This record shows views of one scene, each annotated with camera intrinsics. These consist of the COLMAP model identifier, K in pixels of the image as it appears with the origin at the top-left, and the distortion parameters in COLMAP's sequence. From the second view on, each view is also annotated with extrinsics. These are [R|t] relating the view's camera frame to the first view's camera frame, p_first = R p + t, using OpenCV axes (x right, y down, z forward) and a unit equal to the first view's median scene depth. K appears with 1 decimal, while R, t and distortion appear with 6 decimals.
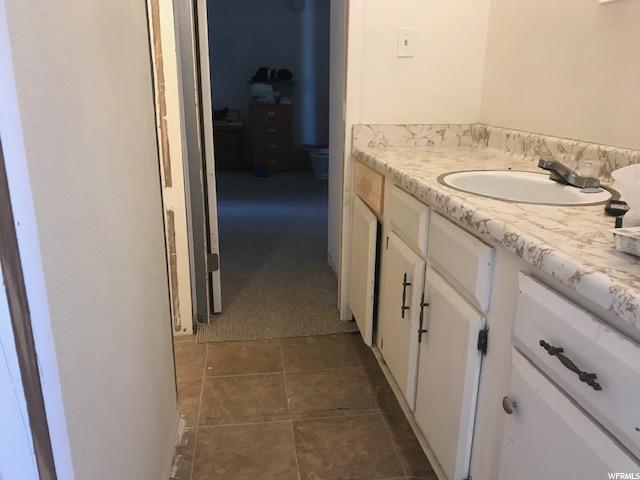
lens RADIAL K [[519.0, 0, 334.1], [0, 519.0, 239.6], [0, 0, 1]] dist [0.089582, -0.143717]
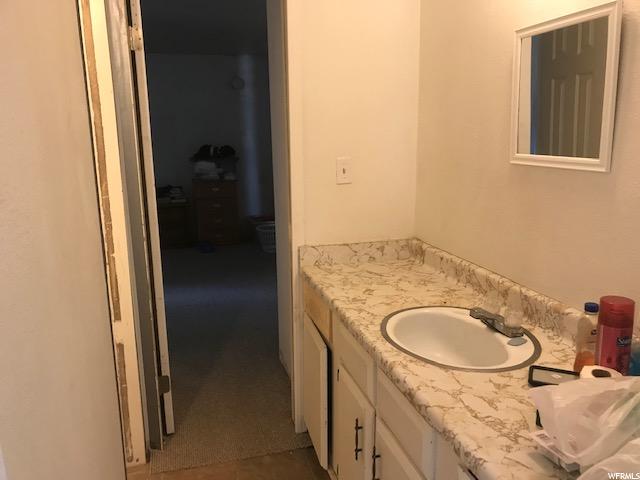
lens RADIAL K [[519.0, 0, 334.1], [0, 519.0, 239.6], [0, 0, 1]] dist [0.089582, -0.143717]
pose [[0.993625, -0.047755, 0.102118, 0.000709], [0.054612, 0.996361, -0.065433, -0.162963], [-0.098622, 0.070593, 0.992618, -0.050966]]
